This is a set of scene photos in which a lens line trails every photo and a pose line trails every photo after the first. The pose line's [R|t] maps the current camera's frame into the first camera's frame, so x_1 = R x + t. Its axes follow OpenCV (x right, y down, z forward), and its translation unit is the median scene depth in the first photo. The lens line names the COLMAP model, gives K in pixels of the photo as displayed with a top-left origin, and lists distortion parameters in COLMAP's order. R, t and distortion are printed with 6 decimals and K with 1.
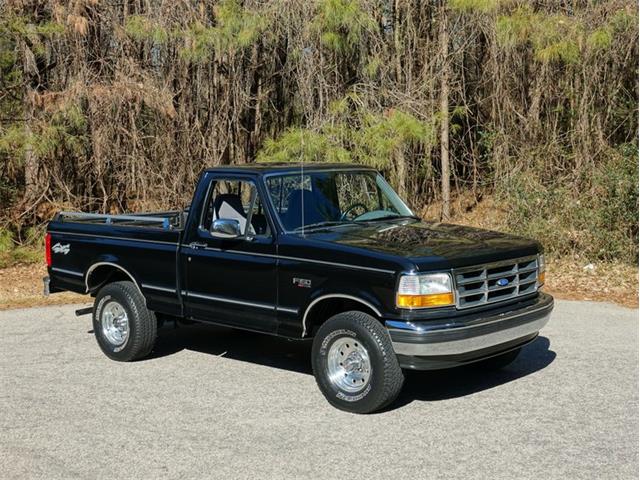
lens RADIAL K [[996.4, 0, 320.0], [0, 996.4, 240.0], [0, 0, 1]] dist [0.021157, -0.020348]
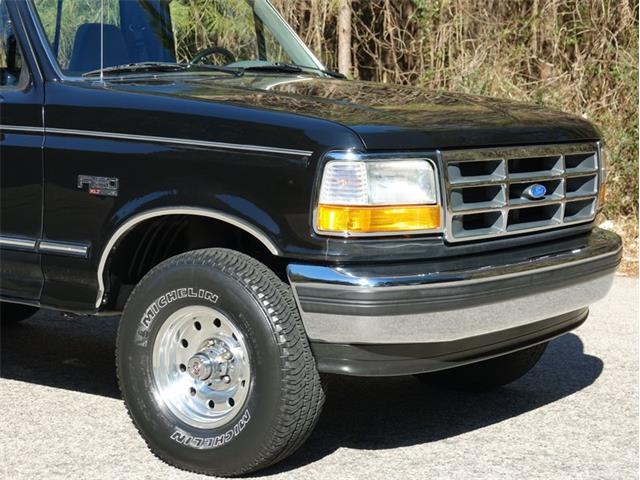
lens RADIAL K [[1501.6, 0, 320.0], [0, 1501.6, 240.0], [0, 0, 1]] dist [-0.006868, 0.076283]
pose [[0.991787, 0.016811, 0.126794, -0.003938], [-0.017794, 0.999820, 0.006626, 0.060553], [-0.126660, -0.008828, 0.991907, 0.315110]]
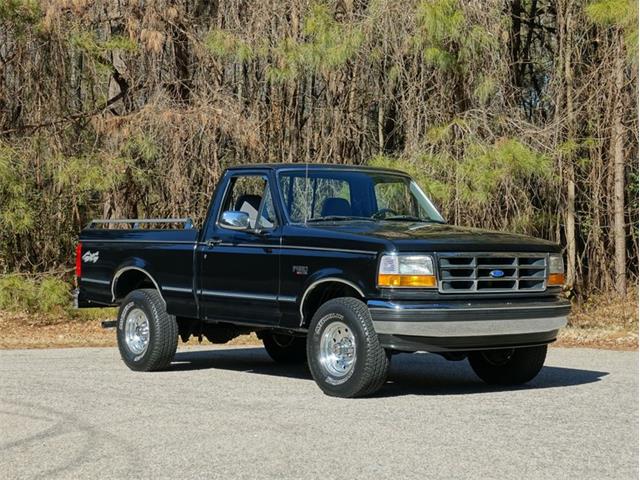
lens RADIAL K [[1501.6, 0, 320.0], [0, 1501.6, 240.0], [0, 0, 1]] dist [-0.006868, 0.076283]
pose [[0.985986, 0.024440, -0.165027, 0.249508], [-0.040775, 0.994514, -0.096332, 0.156565], [0.161767, 0.101711, 0.981573, -0.486000]]
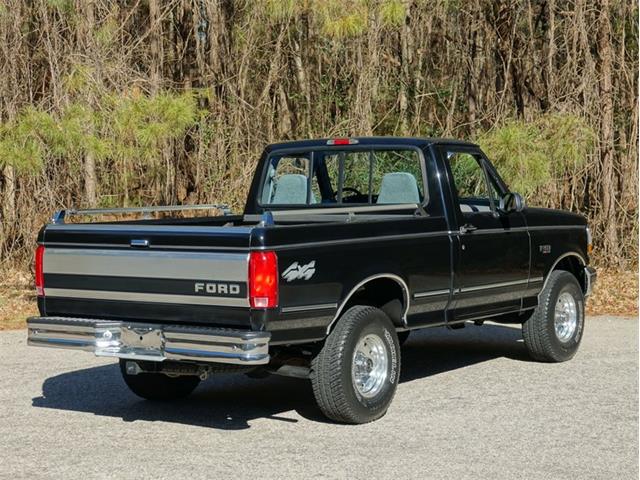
lens RADIAL K [[1501.6, 0, 320.0], [0, 1501.6, 240.0], [0, 0, 1]] dist [-0.006868, 0.076283]
pose [[-0.146100, -0.031046, 0.988783, -1.489248], [0.118463, 0.991766, 0.048643, -0.068176], [-0.982151, 0.124241, -0.141219, 1.429692]]
